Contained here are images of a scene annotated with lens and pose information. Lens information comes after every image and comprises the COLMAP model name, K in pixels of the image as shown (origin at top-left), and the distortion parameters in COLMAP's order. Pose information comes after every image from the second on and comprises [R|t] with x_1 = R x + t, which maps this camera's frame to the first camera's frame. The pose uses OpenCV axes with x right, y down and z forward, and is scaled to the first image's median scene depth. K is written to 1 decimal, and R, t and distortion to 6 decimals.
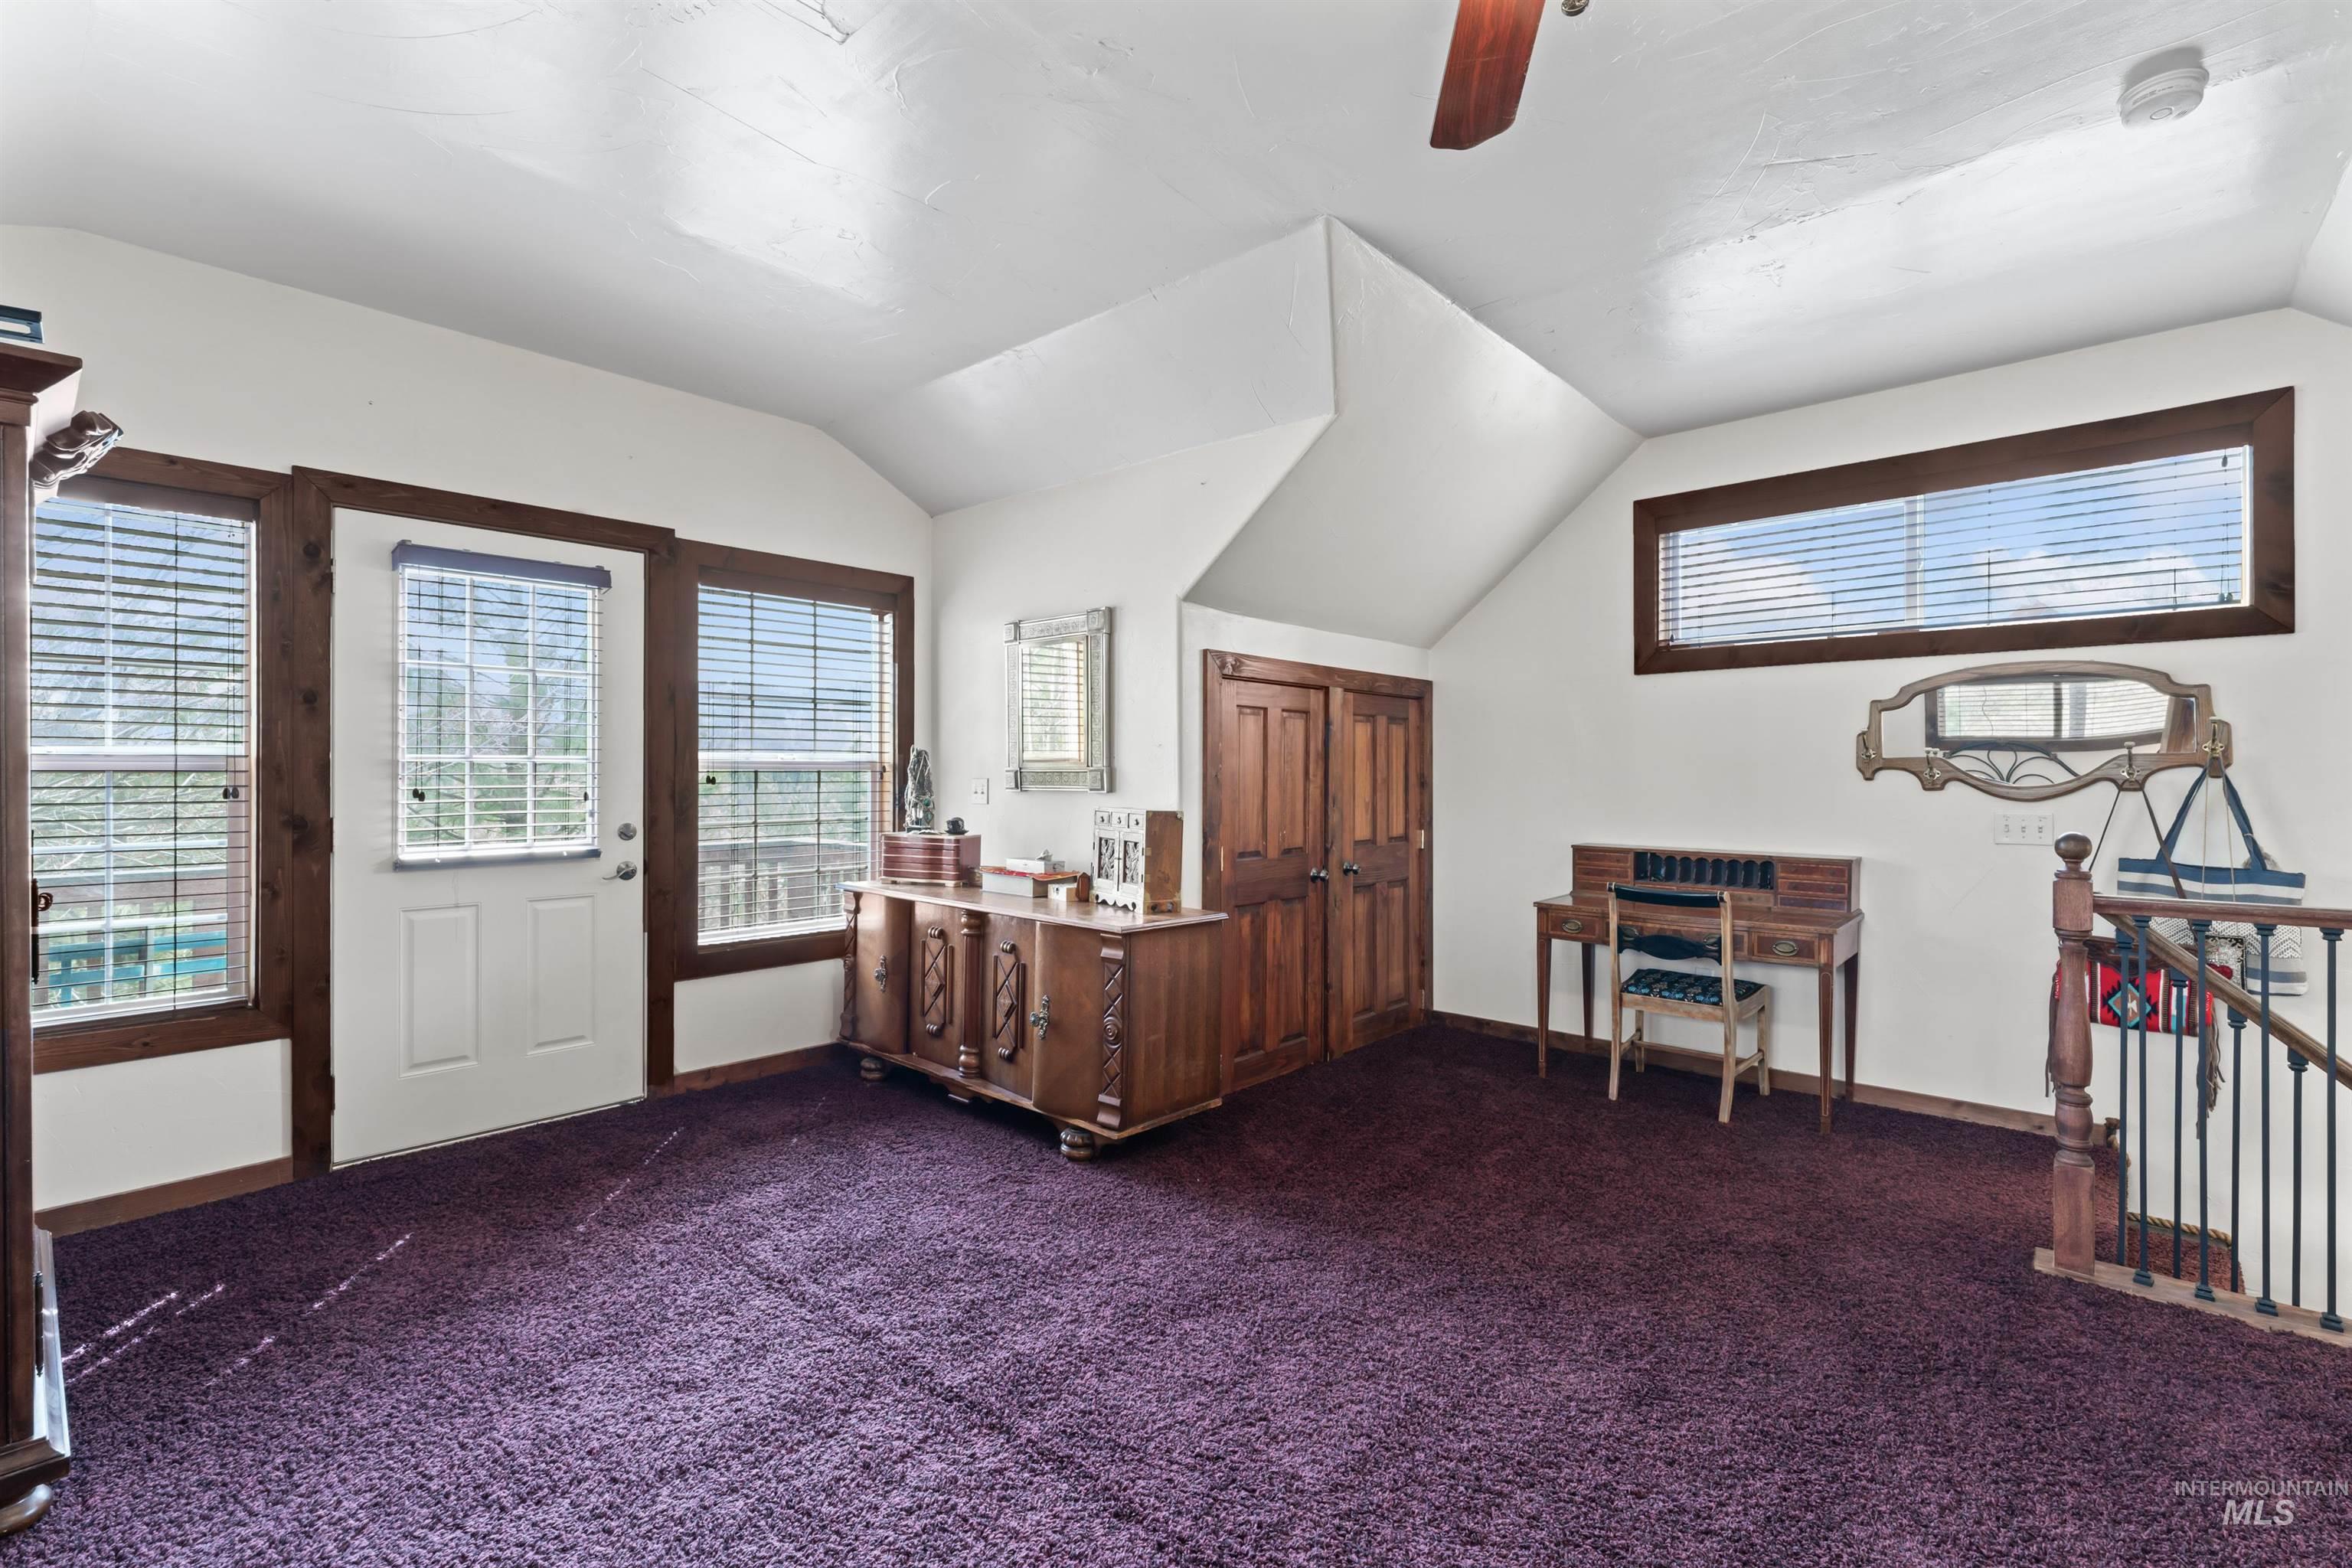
lens RADIAL K [[1022.4, 0, 1173.6], [0, 1022.4, 766.0], [0, 0, 1]] dist [-0.000813, -0.000255]
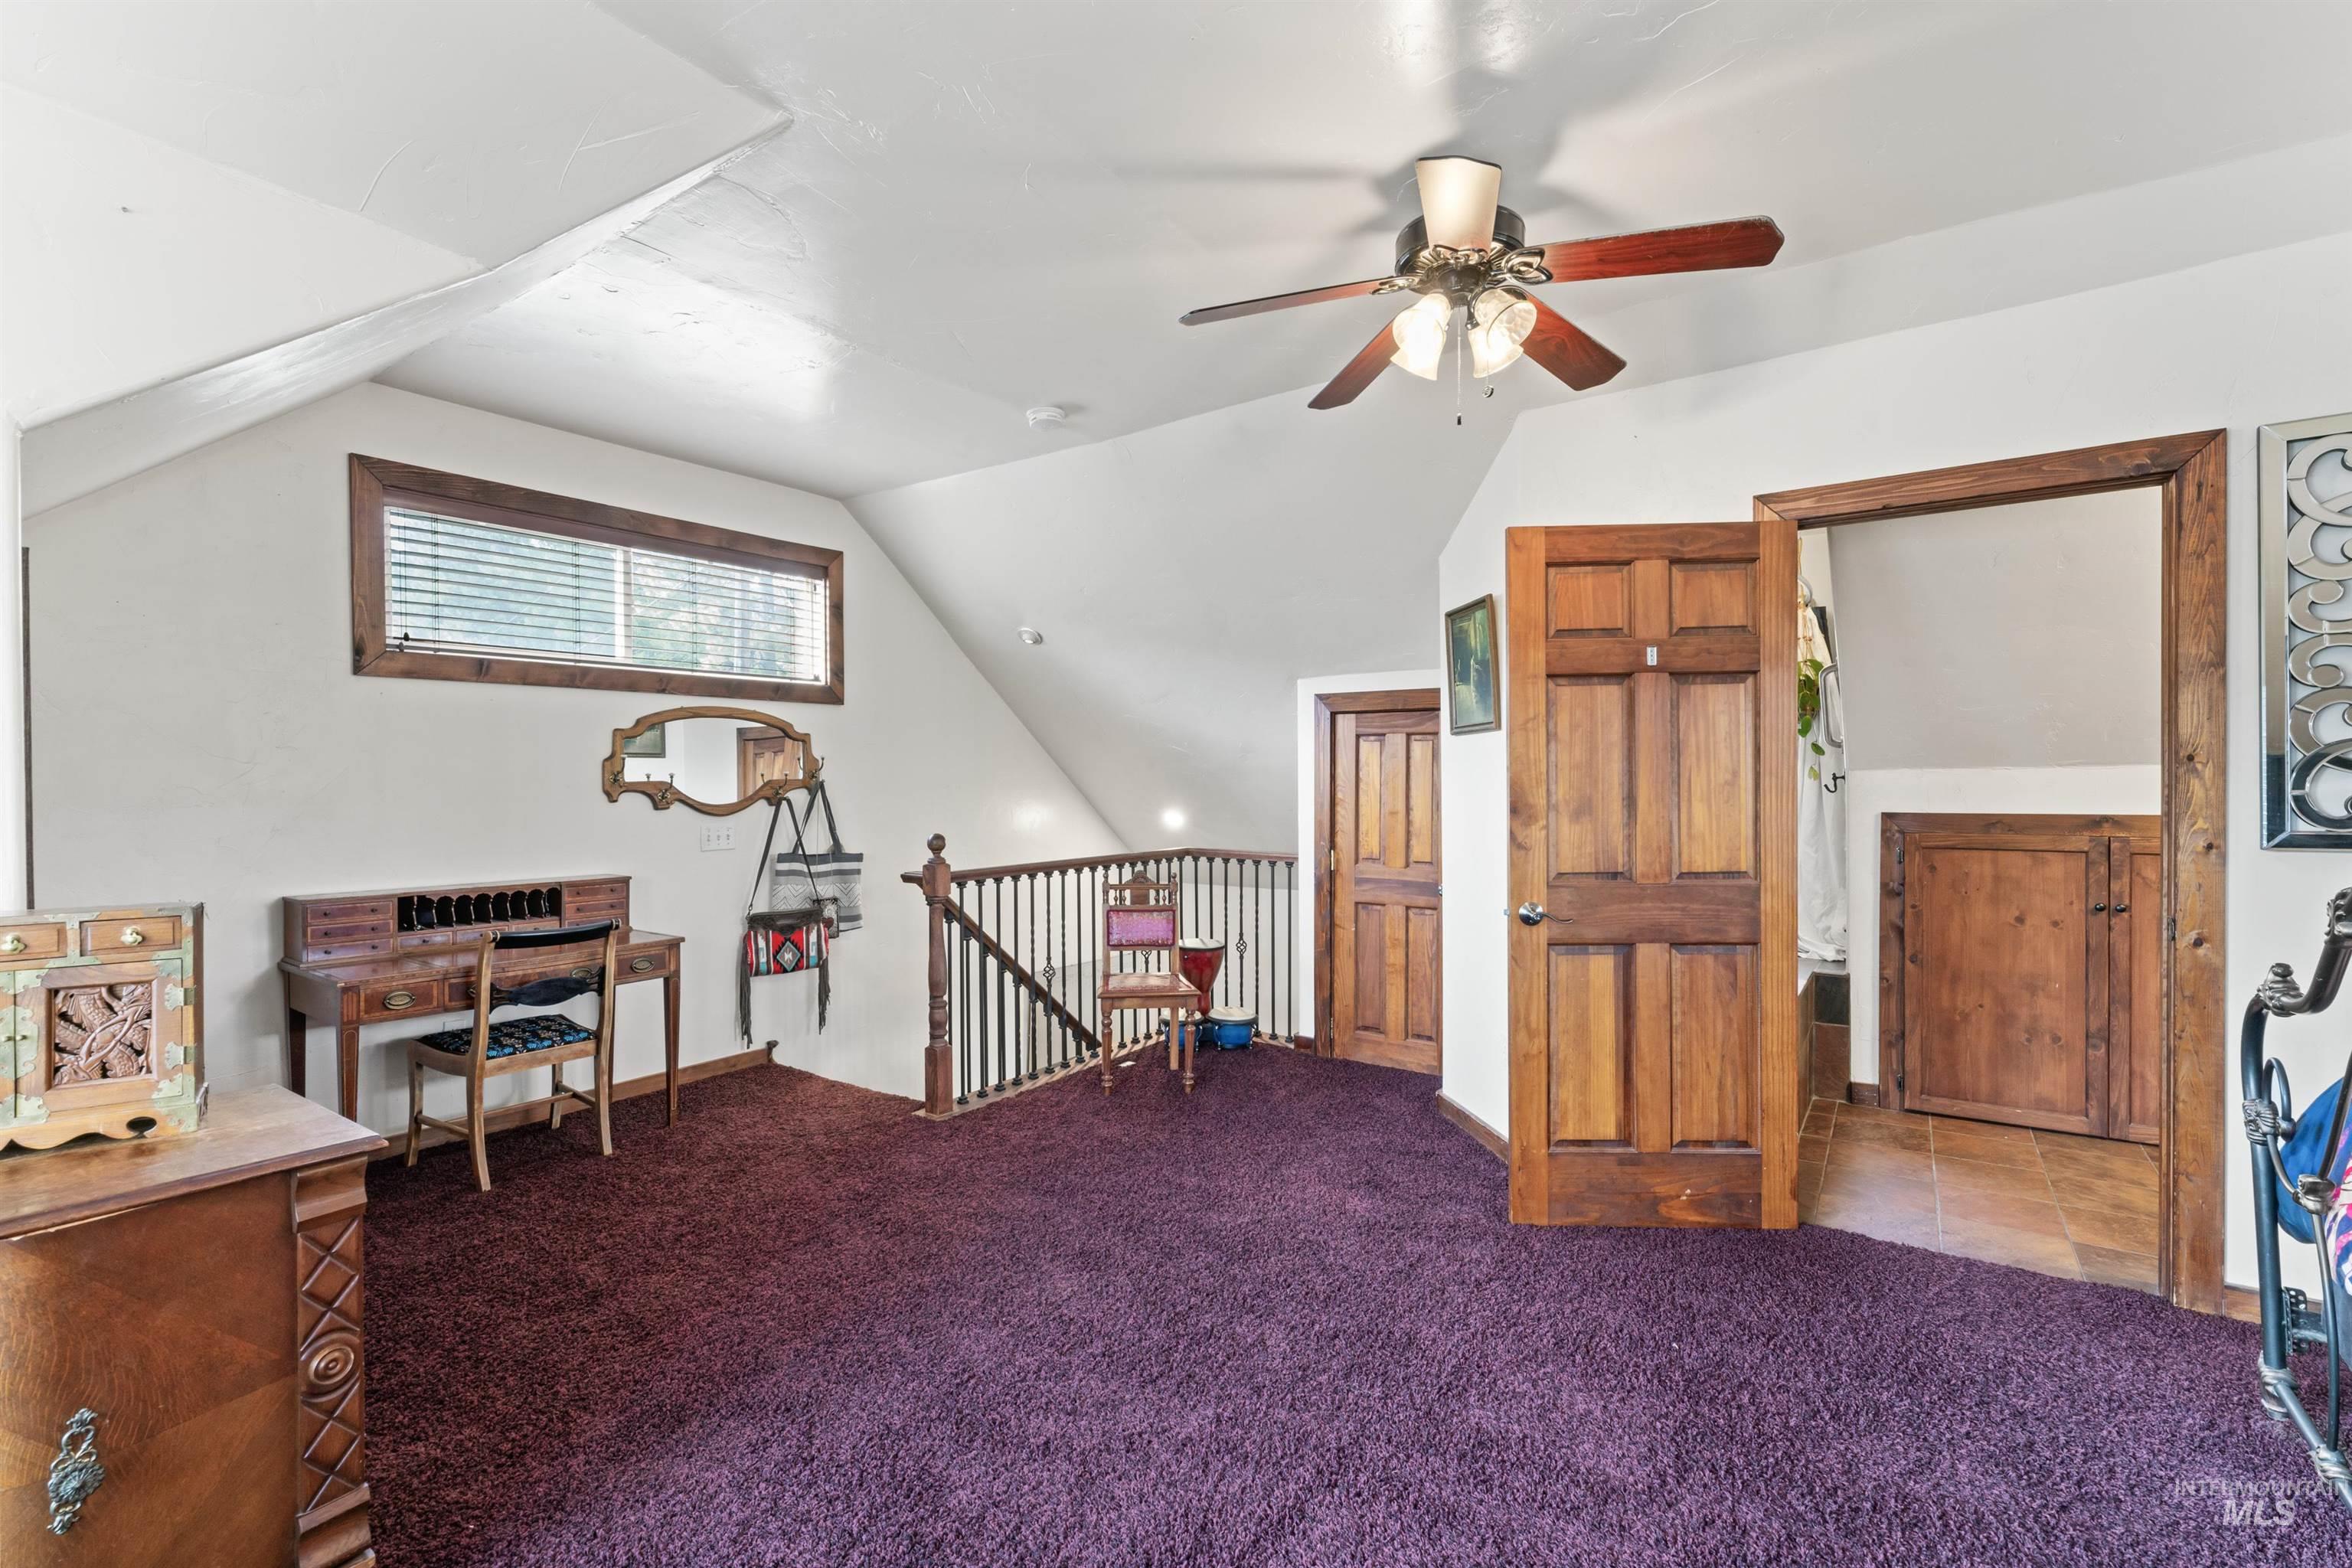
lens RADIAL K [[1022.4, 0, 1172.3], [0, 1022.4, 792.0], [0, 0, 1]] dist [-0.000813, -0.000255]
pose [[-0.098811, -0.013050, 0.995021, -0.532923], [-0.001640, 0.999915, 0.012952, -0.014366], [-0.995105, -0.000352, -0.098824, 0.611556]]
